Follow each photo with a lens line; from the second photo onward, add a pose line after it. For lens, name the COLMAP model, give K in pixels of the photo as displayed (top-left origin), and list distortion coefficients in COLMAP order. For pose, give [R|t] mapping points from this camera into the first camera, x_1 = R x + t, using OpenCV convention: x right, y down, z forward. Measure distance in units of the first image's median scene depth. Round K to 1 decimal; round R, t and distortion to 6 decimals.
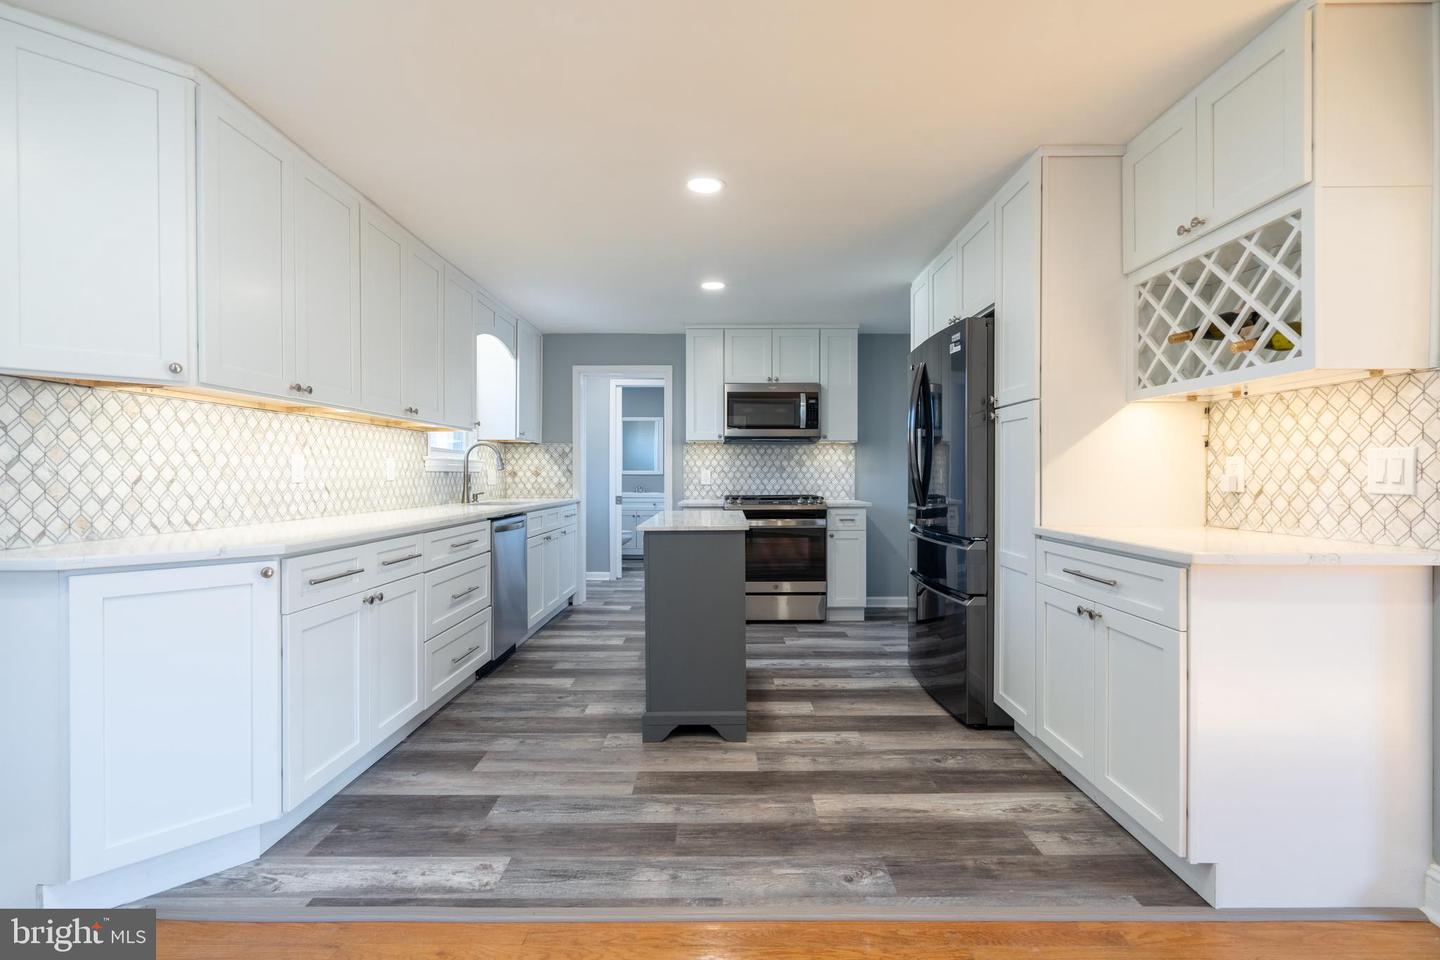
lens RADIAL K [[647.0, 0, 710.9], [0, 647.0, 477.1], [0, 0, 1]] dist [-0.013236, 0.007449]
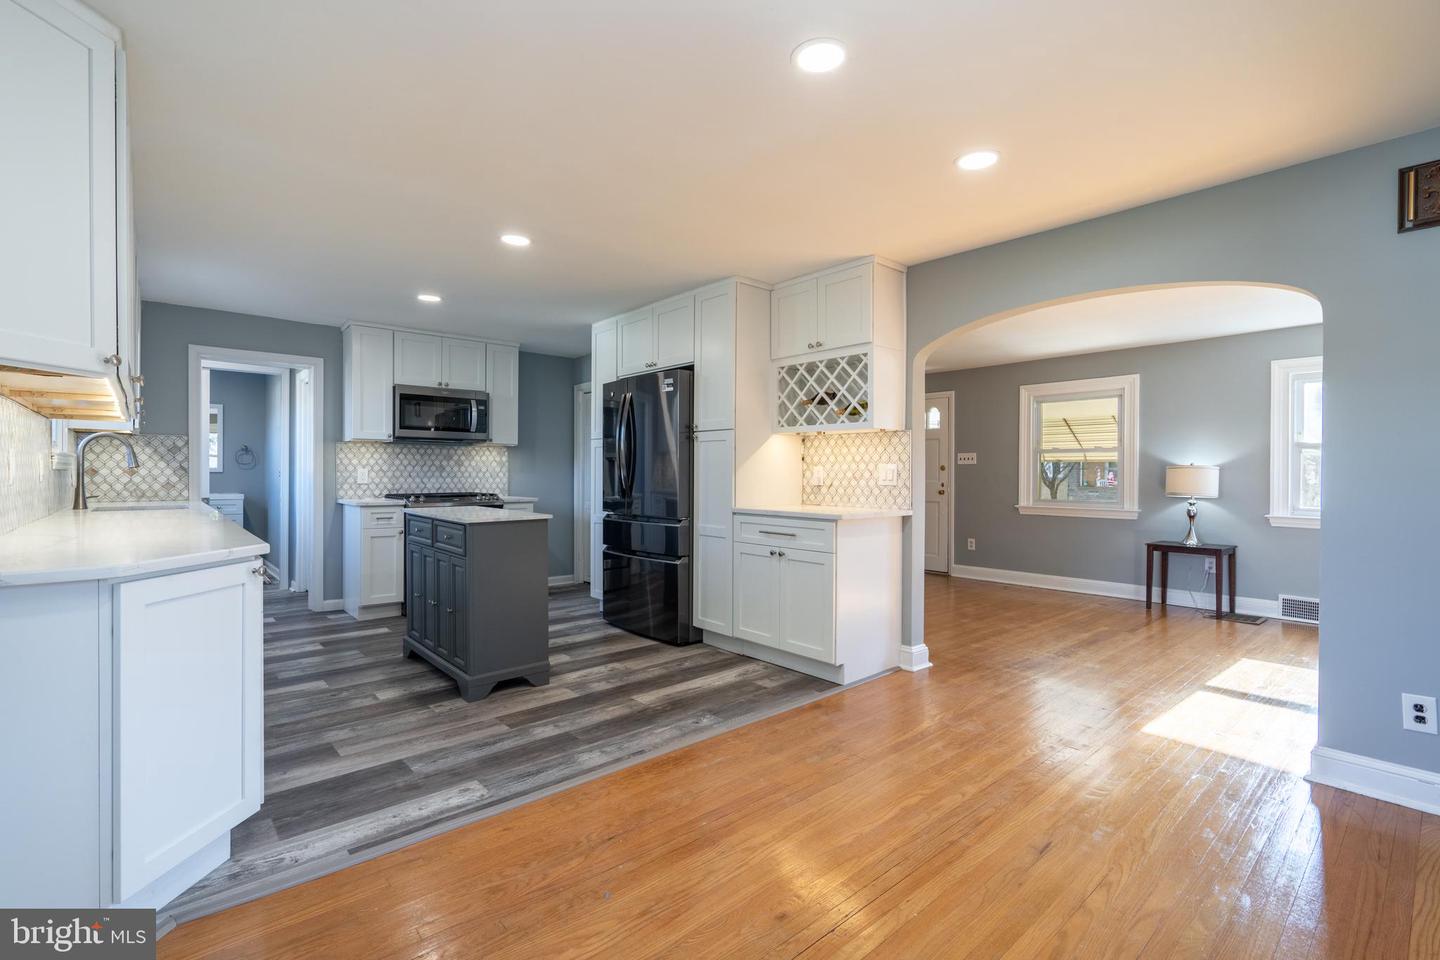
lens RADIAL K [[647.5, 0, 700.1], [0, 647.5, 477.3], [0, 0, 1]] dist [-0.005151, 0.000397]
pose [[0.757935, -0.000832, 0.652329, -0.631115], [-0.001749, 0.999993, 0.003309, -0.005352], [-0.652327, -0.003649, 0.757929, -0.189101]]
